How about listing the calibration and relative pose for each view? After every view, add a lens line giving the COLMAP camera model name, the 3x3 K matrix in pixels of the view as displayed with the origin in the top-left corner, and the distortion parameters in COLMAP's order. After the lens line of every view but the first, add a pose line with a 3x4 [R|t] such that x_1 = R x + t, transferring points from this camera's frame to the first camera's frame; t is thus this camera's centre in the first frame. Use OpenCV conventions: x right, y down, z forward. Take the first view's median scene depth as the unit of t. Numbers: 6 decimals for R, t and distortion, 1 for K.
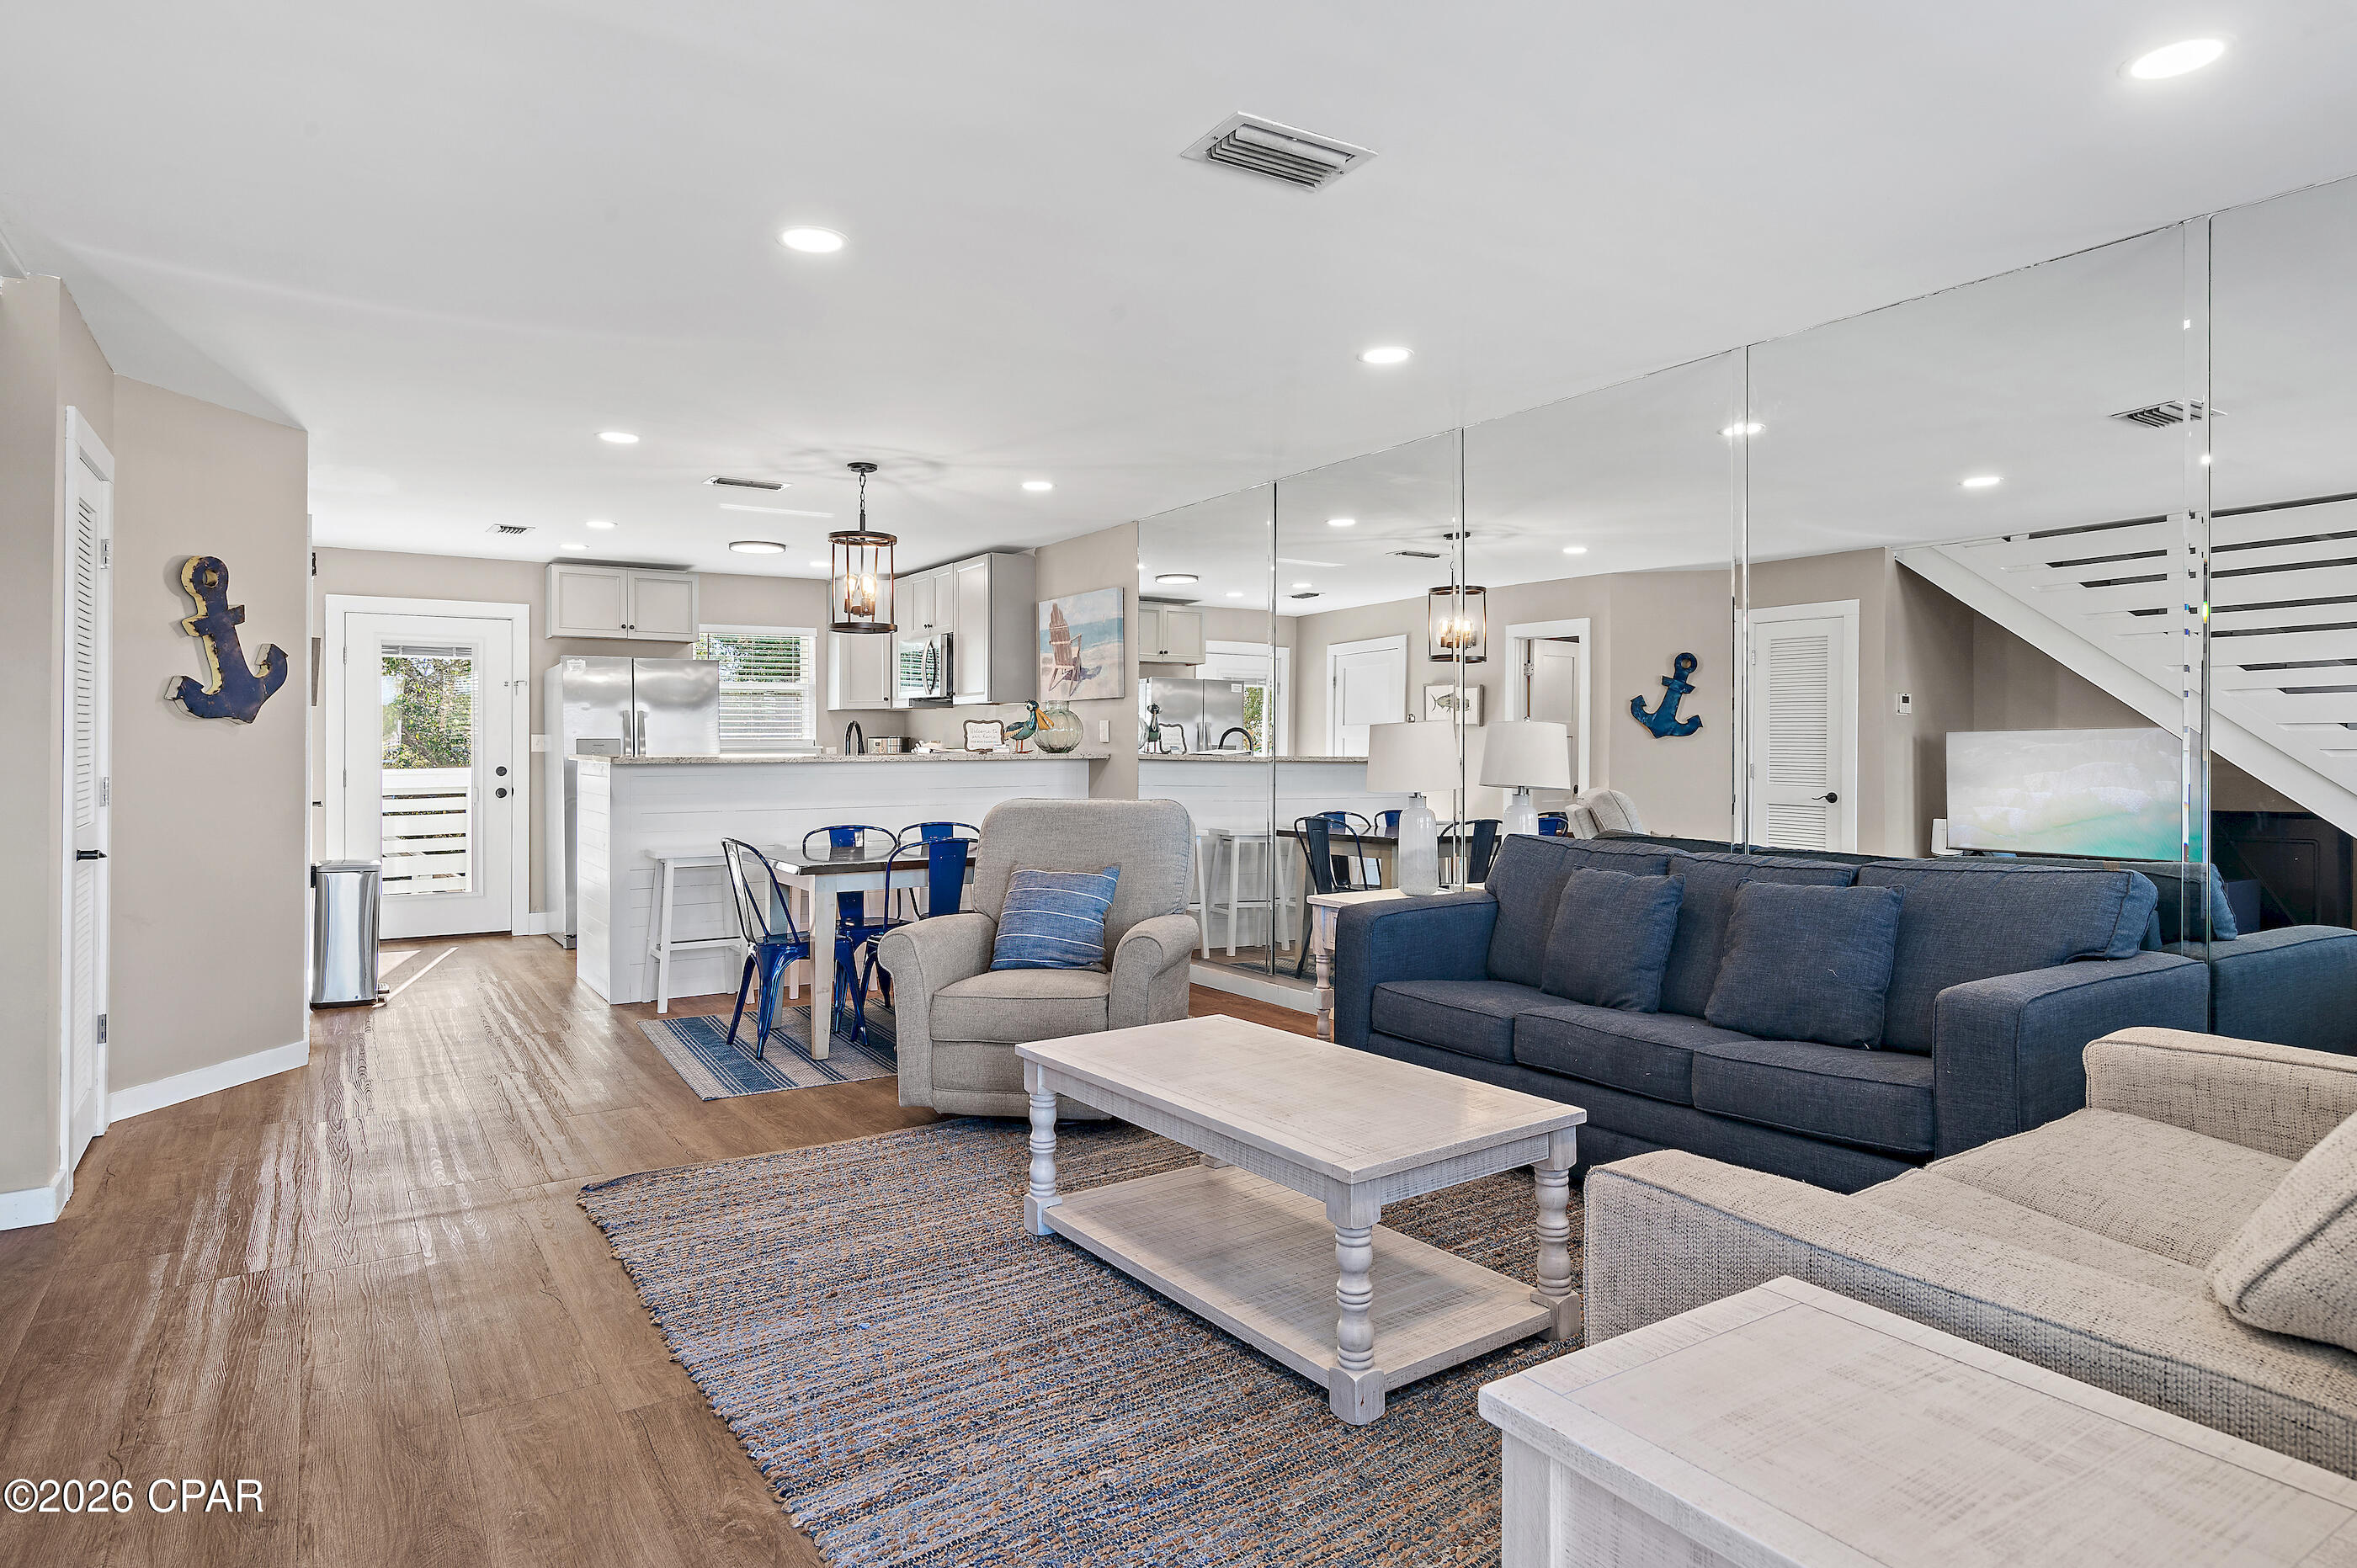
lens RADIAL K [[1333.2, 0, 1179.0], [0, 1333.2, 761.4], [0, 0, 1]] dist [0.006204, 0.000555]
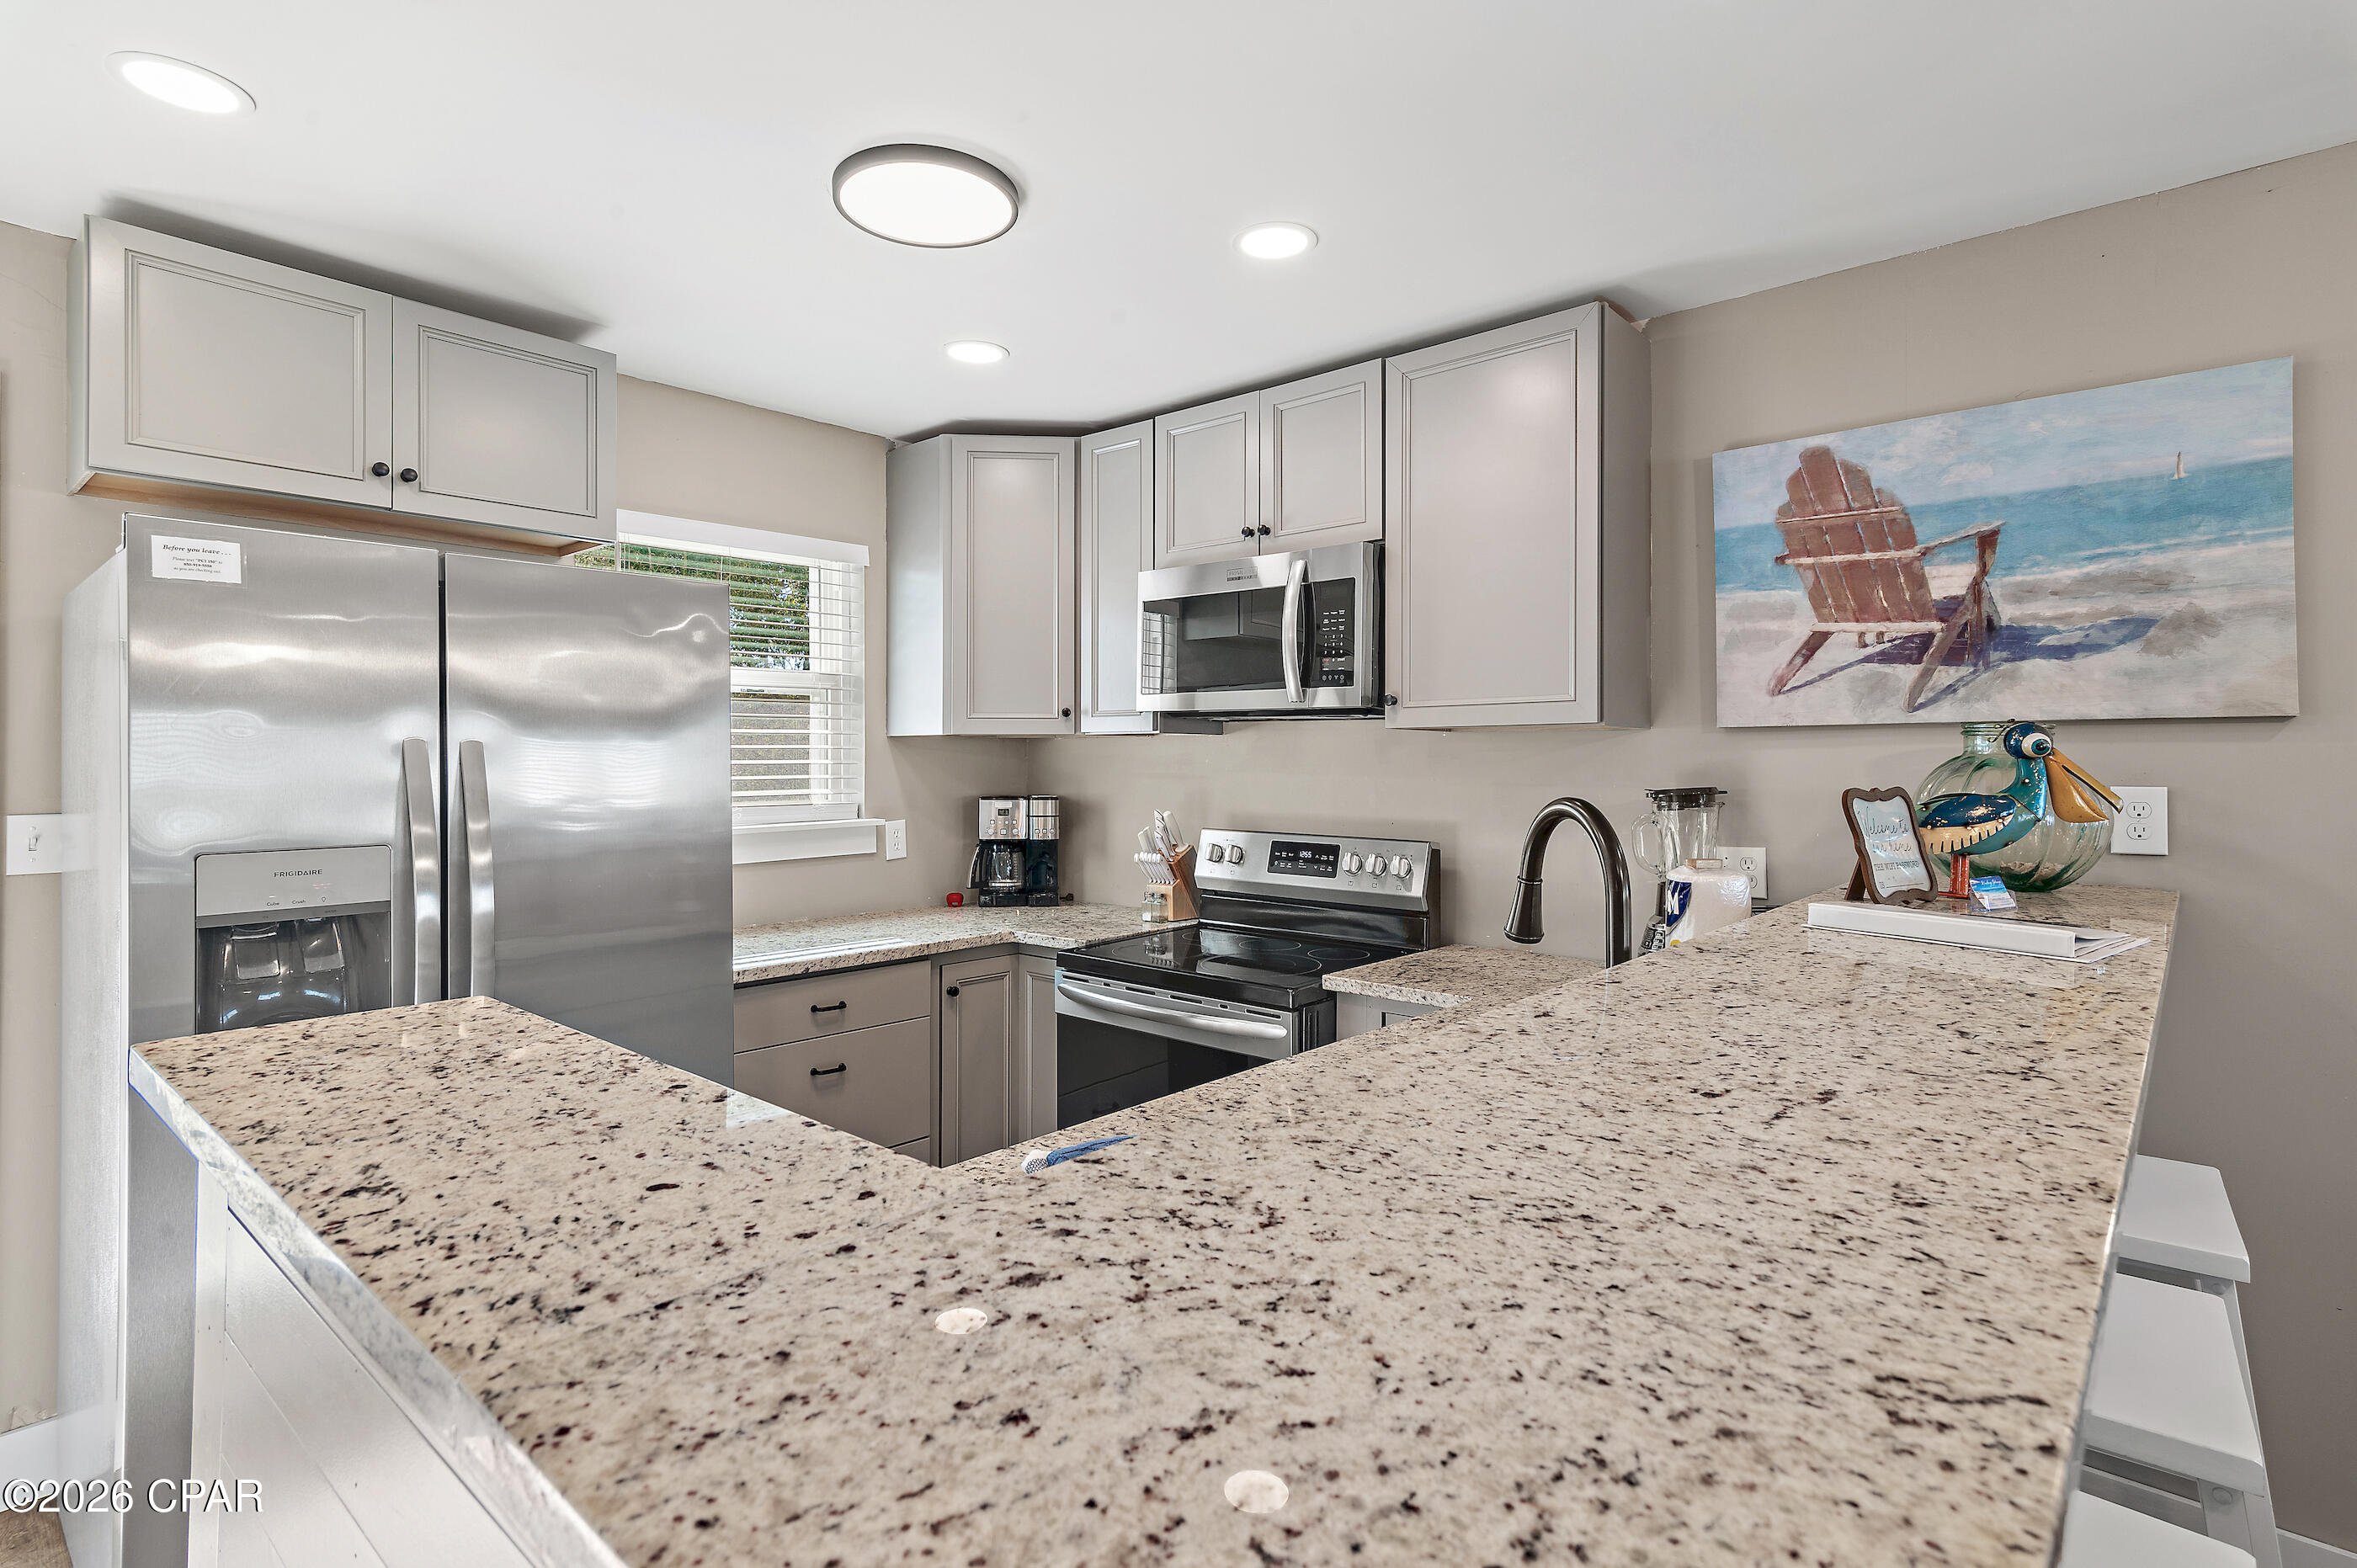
lens RADIAL K [[1191.0, 0, 1219.4], [0, 1191.0, 738.3], [0, 0, 1]] dist [0.021076, 0.000529]
pose [[0.960878, 0.004036, 0.276944, -0.329148], [0.000423, 0.999871, -0.016038, -0.035504], [-0.276973, 0.015528, 0.960752, 0.728361]]
